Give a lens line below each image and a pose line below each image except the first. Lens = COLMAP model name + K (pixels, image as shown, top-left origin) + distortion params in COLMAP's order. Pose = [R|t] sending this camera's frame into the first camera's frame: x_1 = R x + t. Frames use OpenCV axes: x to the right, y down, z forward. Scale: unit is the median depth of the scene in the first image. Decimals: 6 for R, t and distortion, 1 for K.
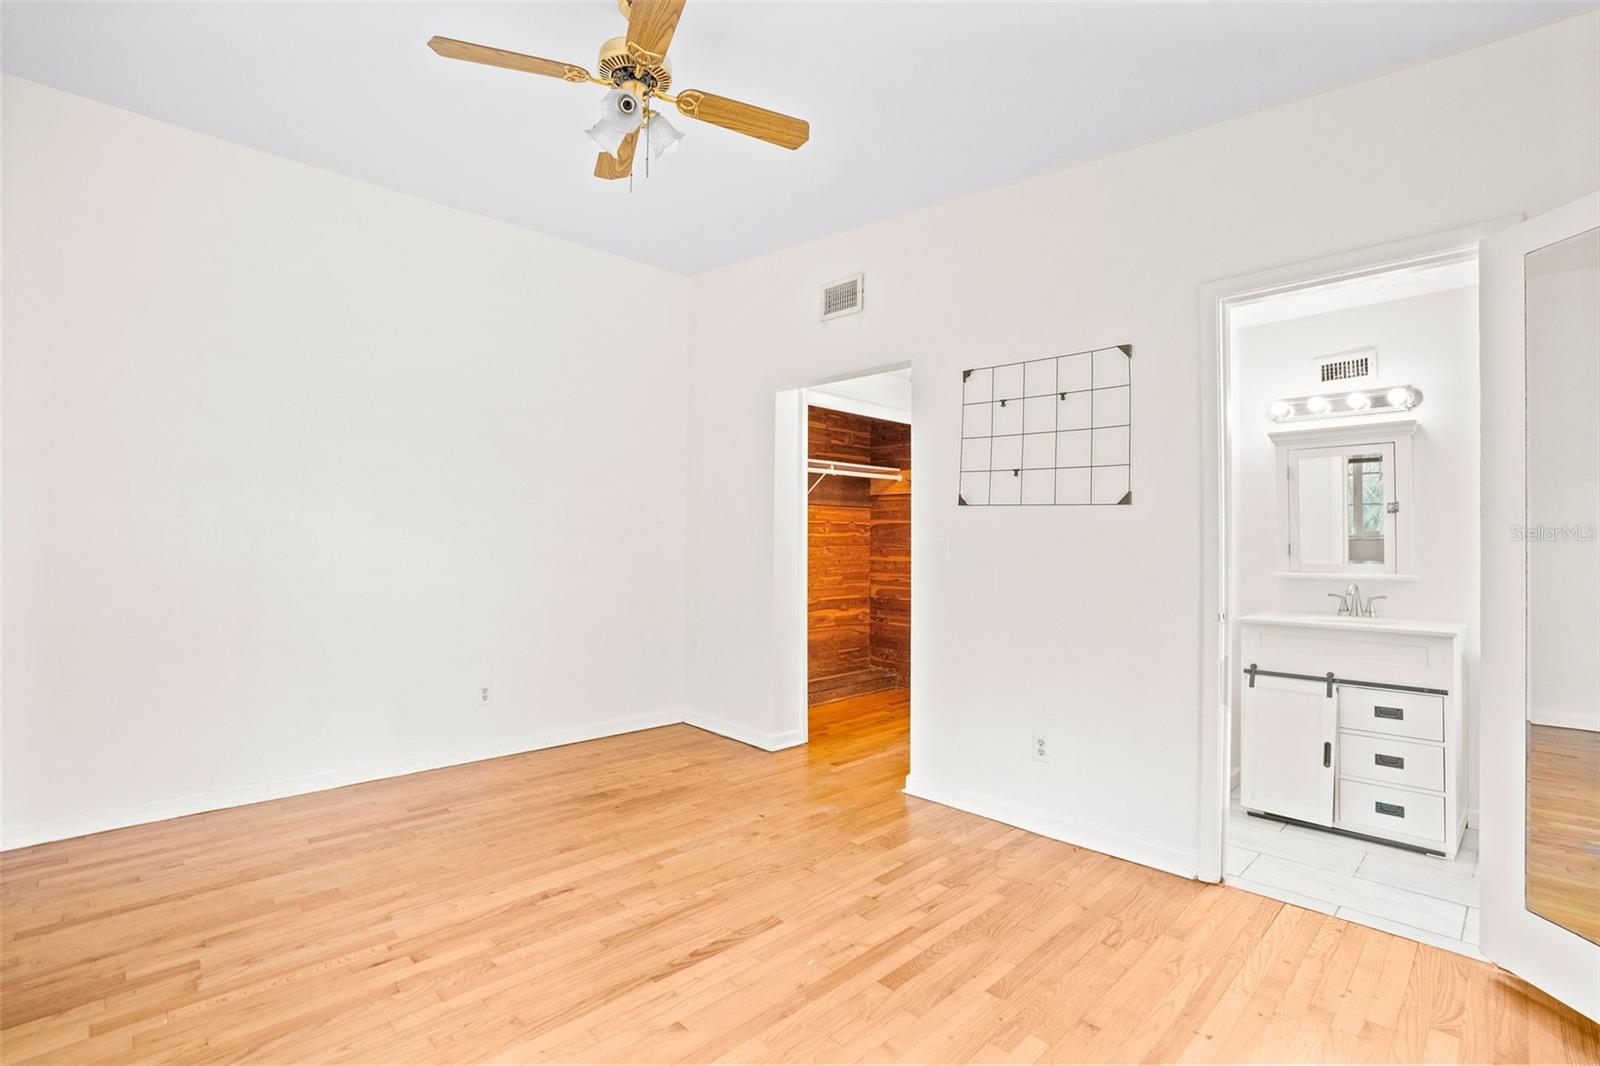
lens RADIAL K [[746.9, 0, 797.2], [0, 746.9, 525.2], [0, 0, 1]] dist [-0.047731, 0.009383]
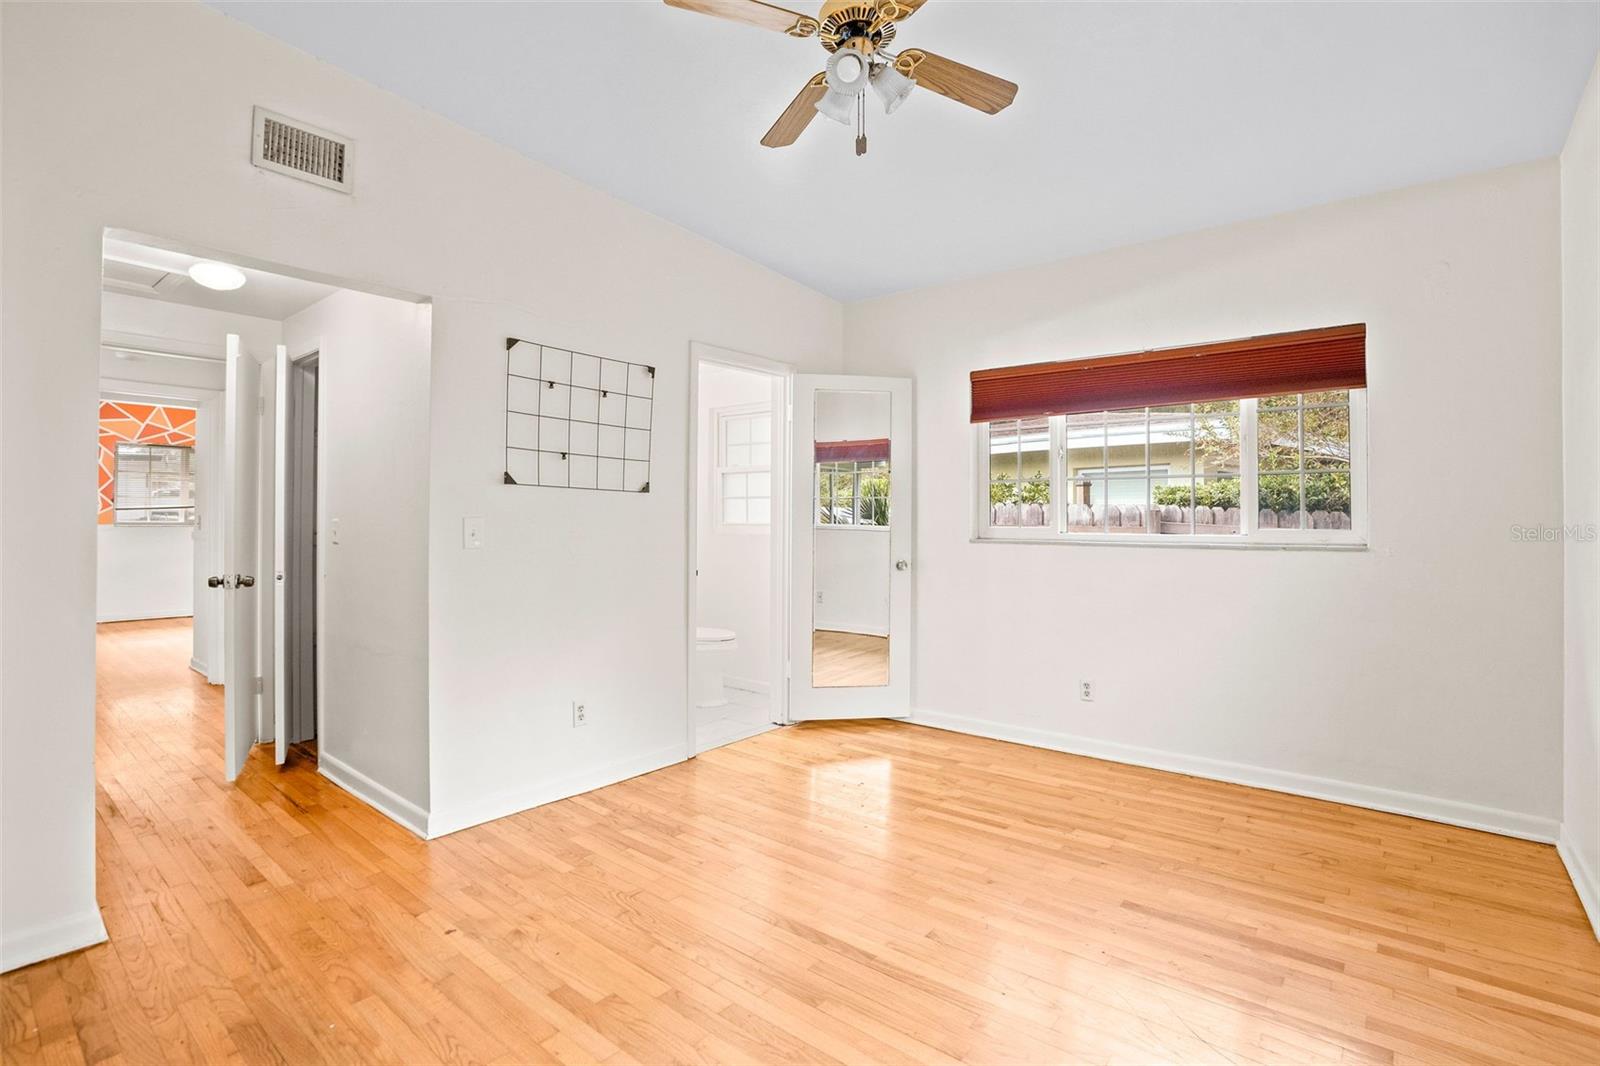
lens RADIAL K [[746.9, 0, 809.9], [0, 746.9, 507.2], [0, 0, 1]] dist [-0.047731, 0.009383]
pose [[-0.104052, 0.008918, 0.994532, -0.877405], [-0.017930, 0.999780, -0.010841, 0.006360], [-0.994410, -0.018960, -0.103869, 0.878577]]
